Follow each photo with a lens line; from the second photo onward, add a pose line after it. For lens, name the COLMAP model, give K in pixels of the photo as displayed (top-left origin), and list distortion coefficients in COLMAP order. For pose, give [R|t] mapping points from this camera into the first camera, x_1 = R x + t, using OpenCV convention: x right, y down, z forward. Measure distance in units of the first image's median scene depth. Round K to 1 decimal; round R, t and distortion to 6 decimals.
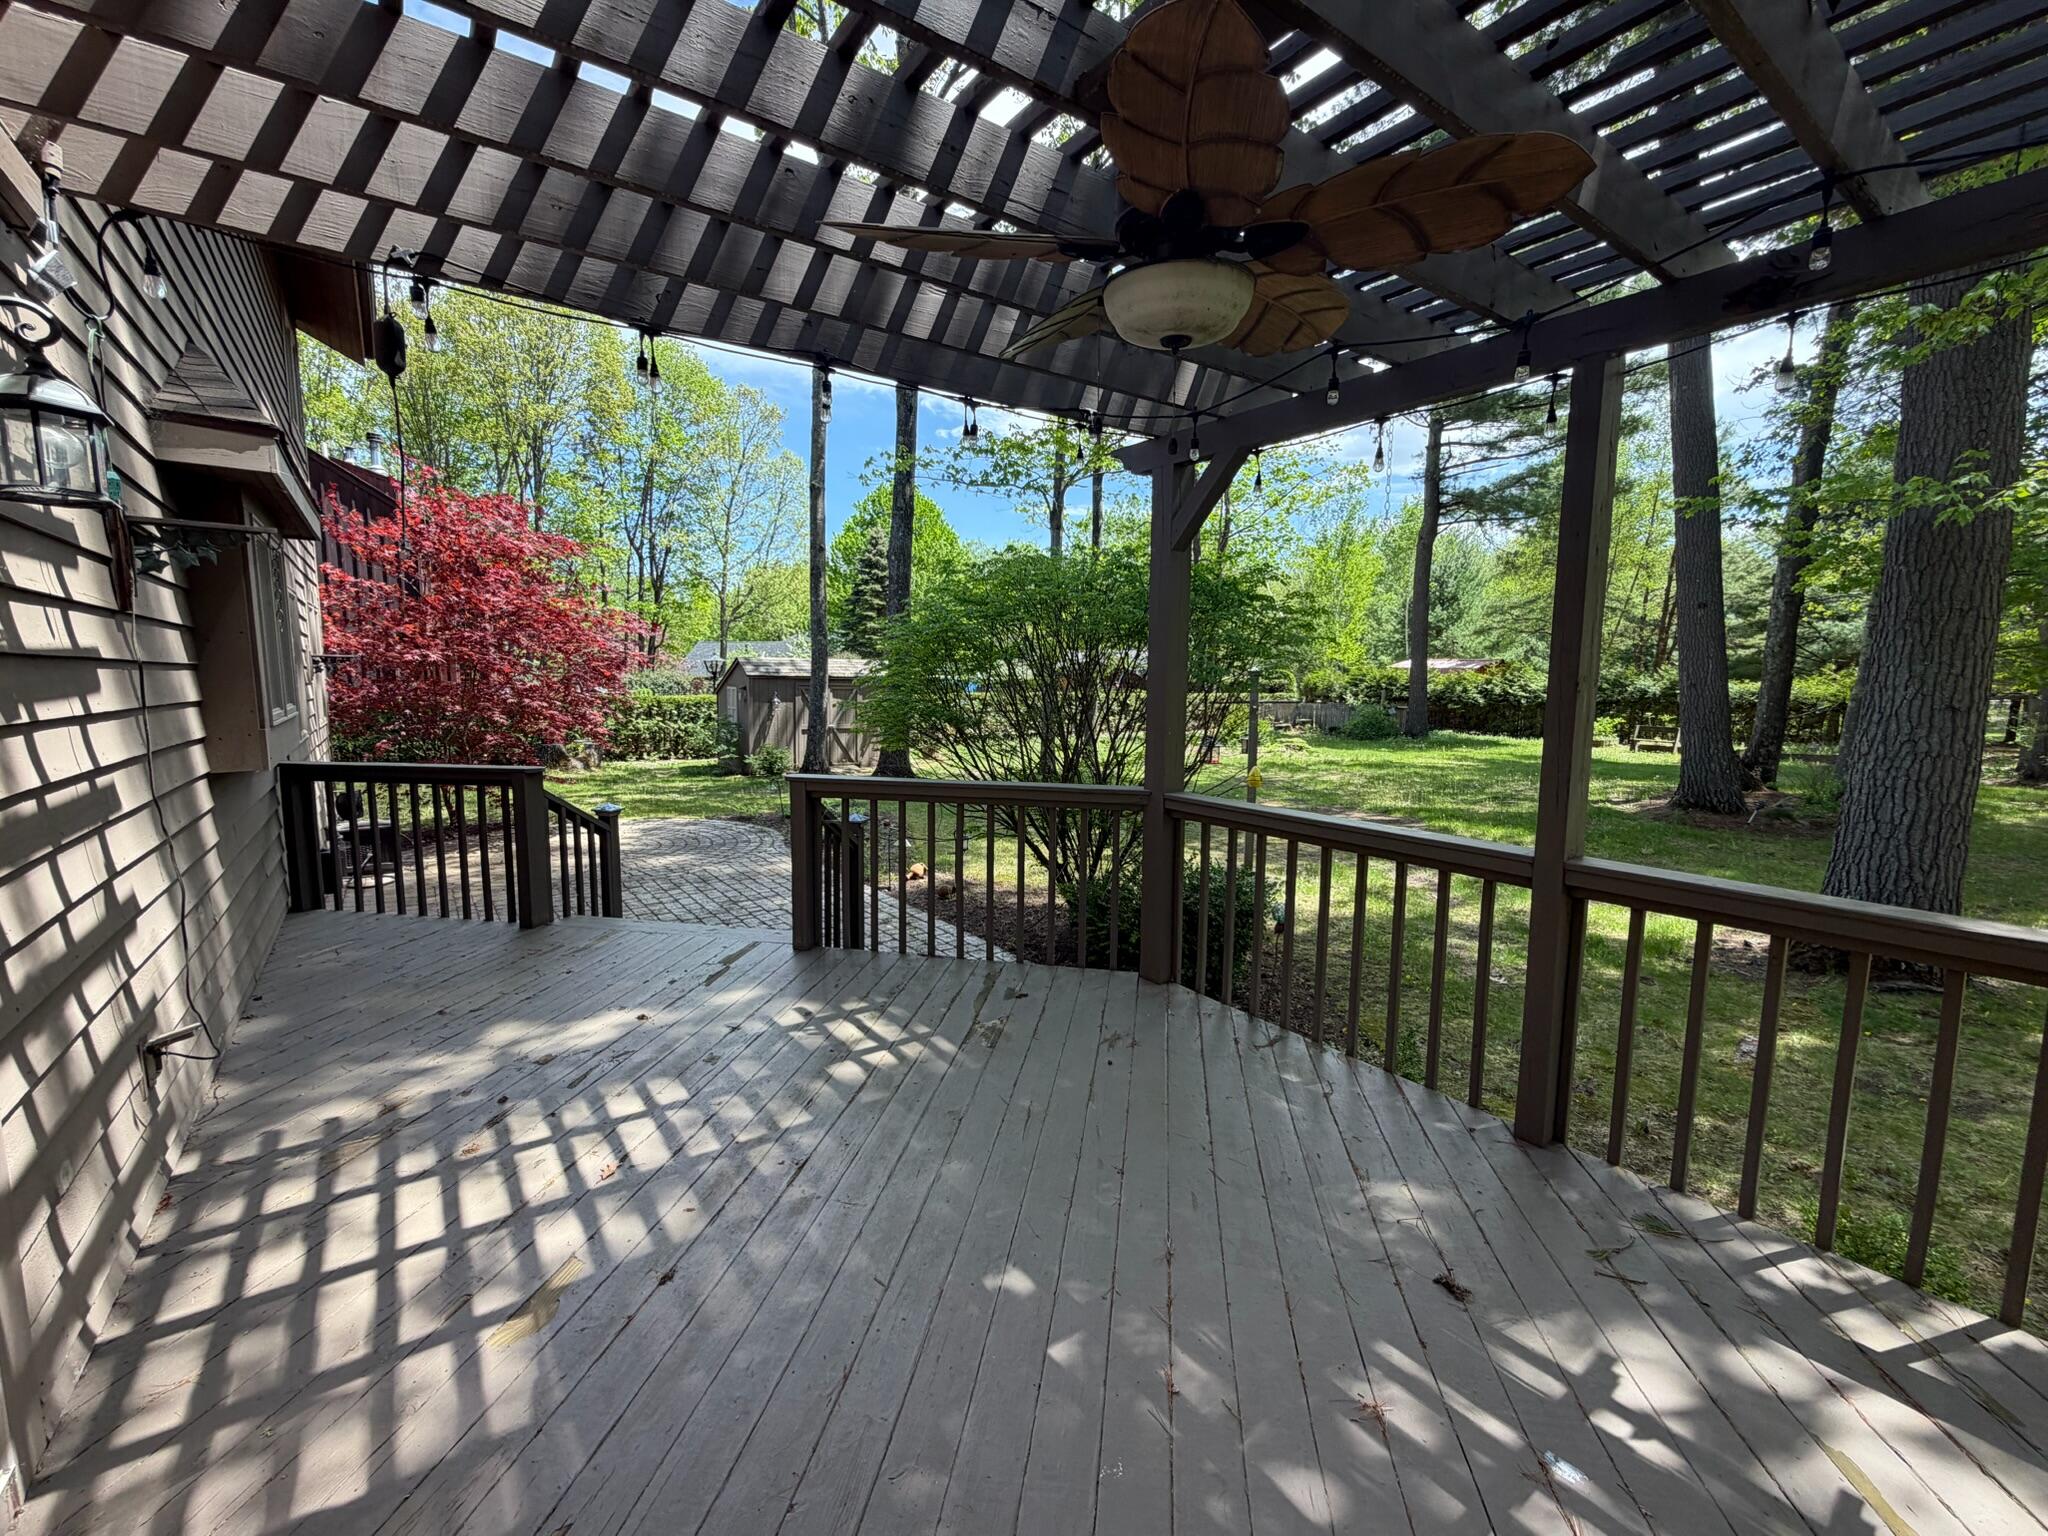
lens RADIAL K [[853.7, 0, 1026.8], [0, 853.7, 768.1], [0, 0, 1]] dist [0.000070, 0.000188]
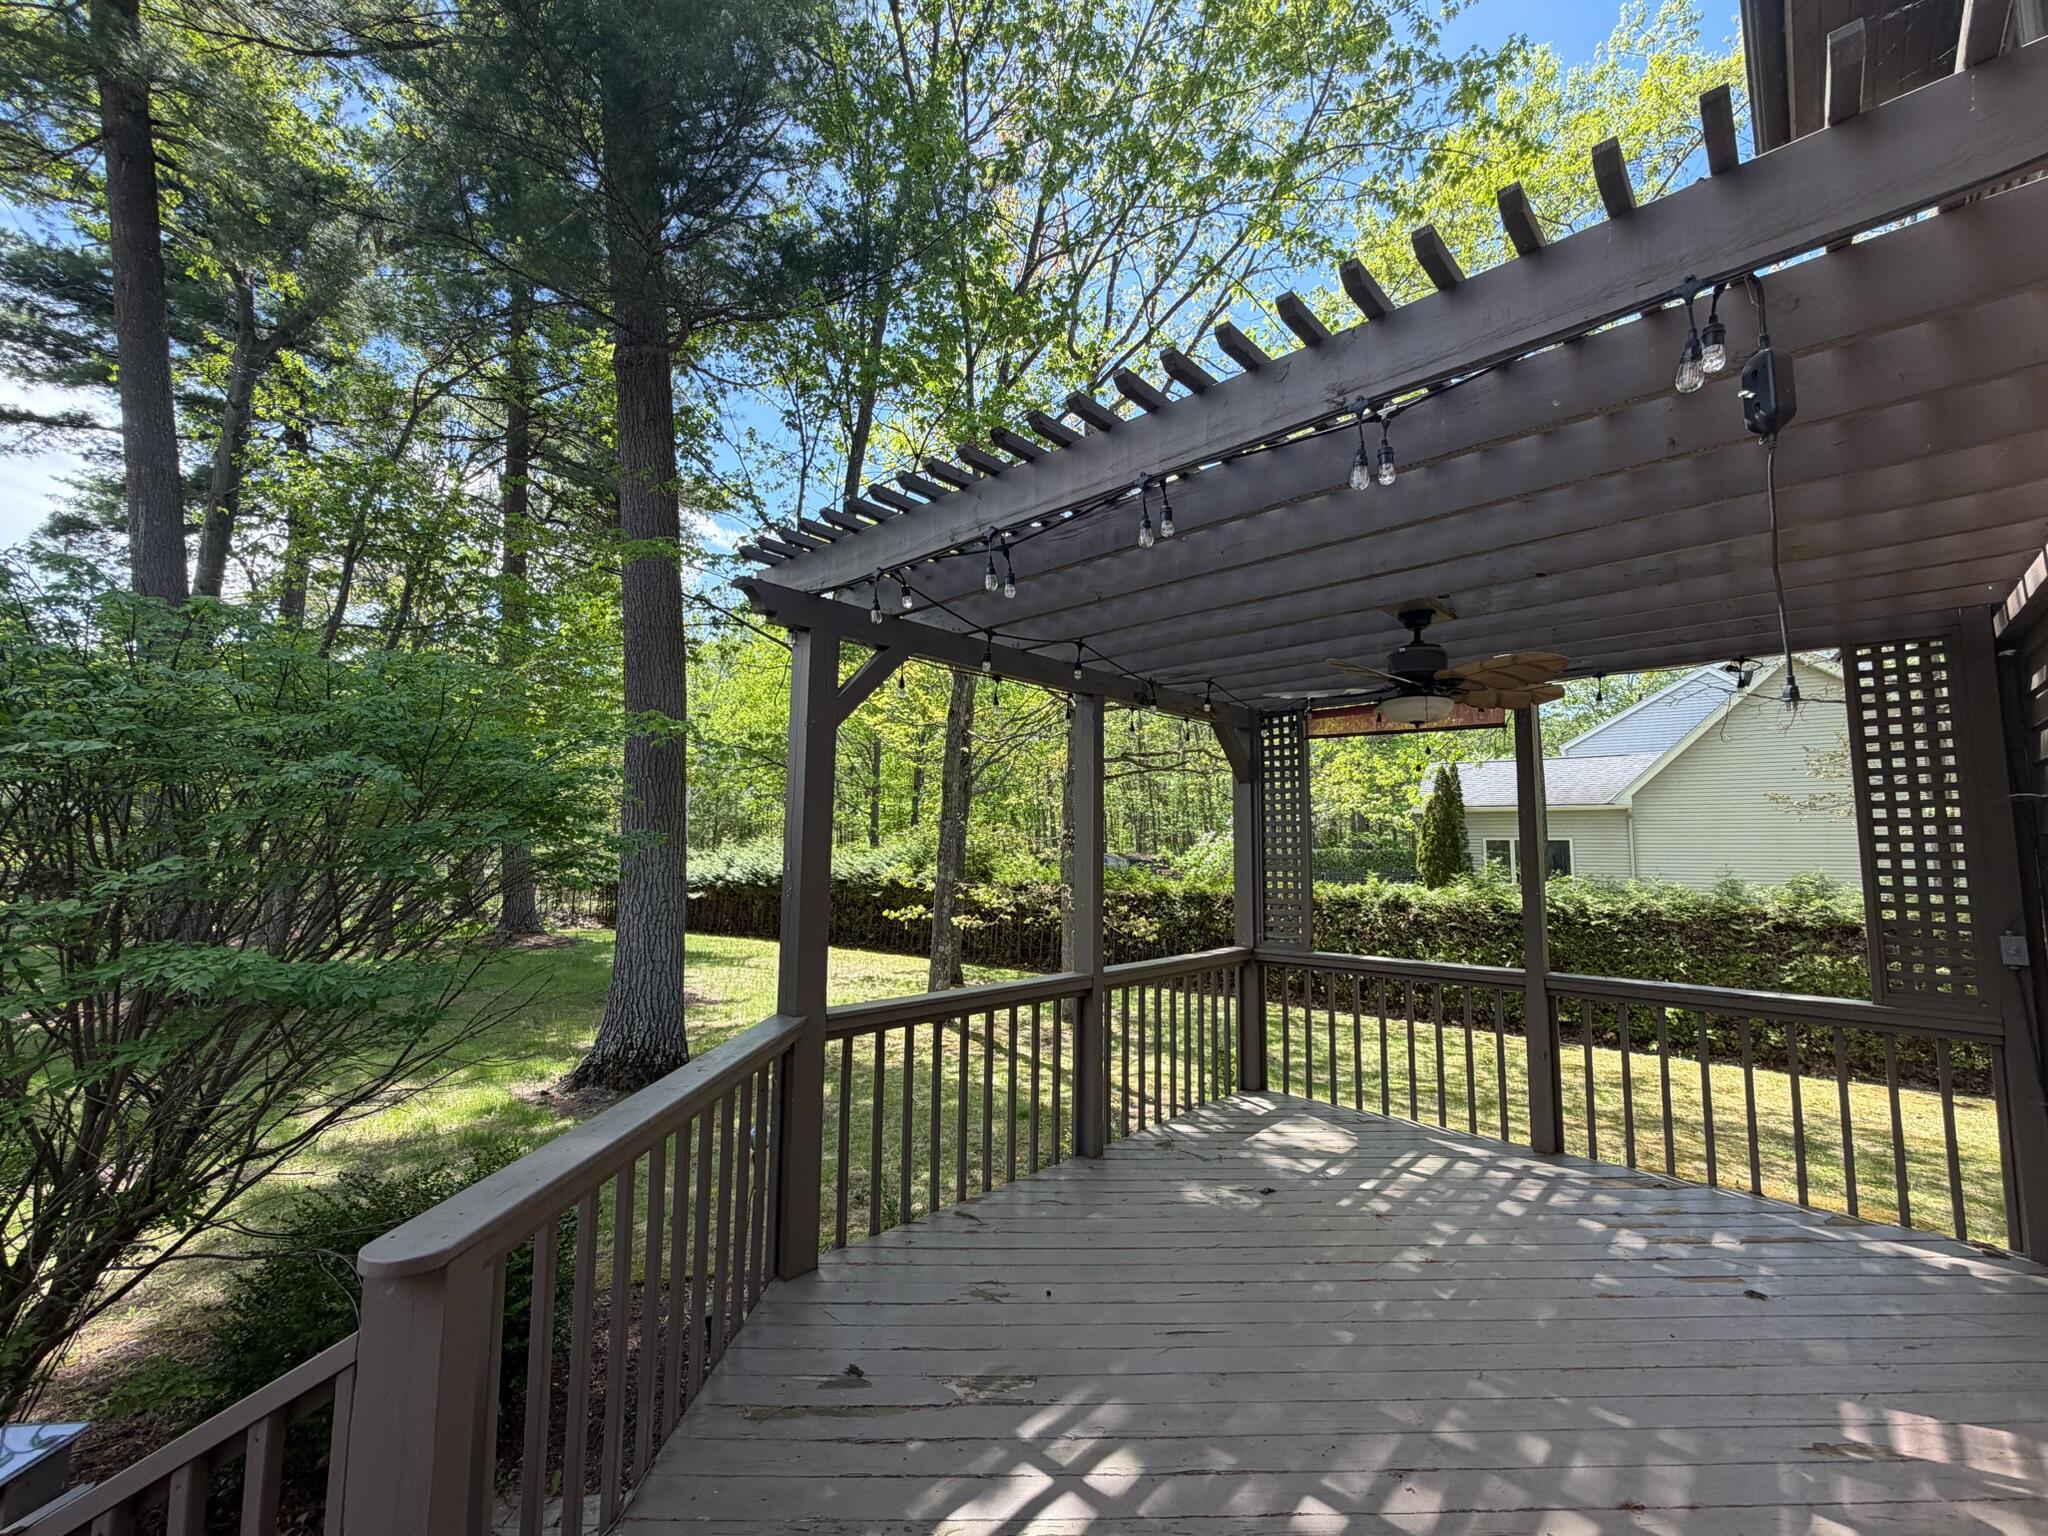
lens RADIAL K [[853.7, 0, 1026.8], [0, 853.7, 768.1], [0, 0, 1]] dist [0.000070, 0.000188]
pose [[-0.195991, 0.088905, 0.976567, -0.792250], [0.102632, 0.992272, -0.069737, -0.141049], [-0.975220, 0.086559, -0.203601, 1.099976]]
